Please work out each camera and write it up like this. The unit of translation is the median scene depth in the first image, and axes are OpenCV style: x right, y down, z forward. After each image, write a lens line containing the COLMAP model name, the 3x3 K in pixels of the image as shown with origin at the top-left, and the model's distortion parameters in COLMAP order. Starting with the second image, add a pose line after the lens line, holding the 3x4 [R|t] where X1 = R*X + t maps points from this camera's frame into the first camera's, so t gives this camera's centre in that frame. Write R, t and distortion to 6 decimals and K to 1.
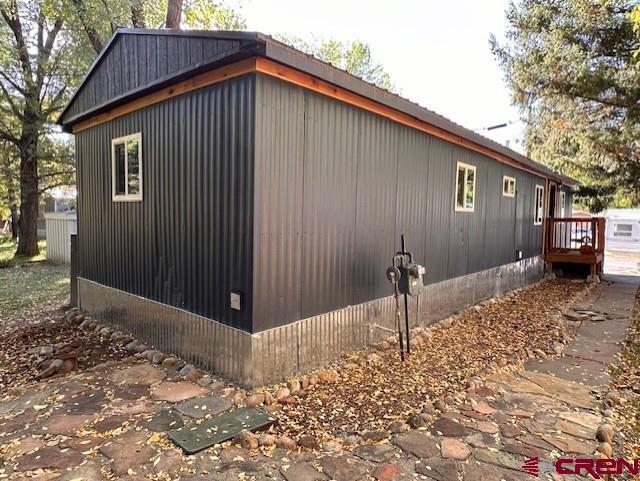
lens RADIAL K [[381.7, 0, 318.1], [0, 381.7, 237.0], [0, 0, 1]] dist [-0.014893, 0.002920]
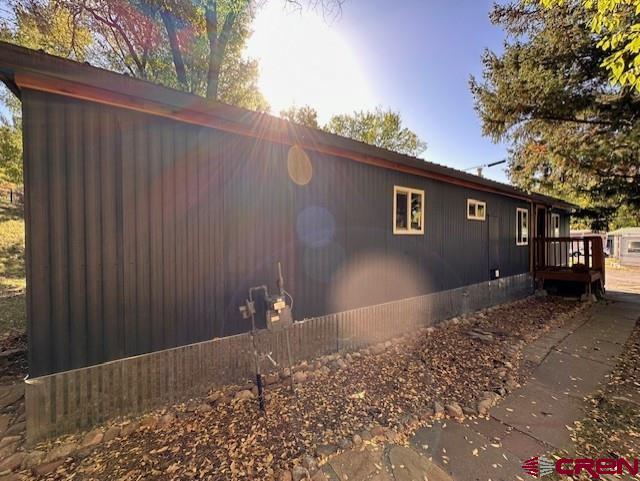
lens RADIAL K [[252.3, 0, 320.8], [0, 252.3, 241.5], [0, 0, 1]] dist [-0.001548, -0.000131]
pose [[0.972714, -0.014576, -0.231548, 0.321418], [0.004068, 0.998943, -0.045793, -0.018794], [0.231971, 0.043602, 0.971745, 0.295502]]
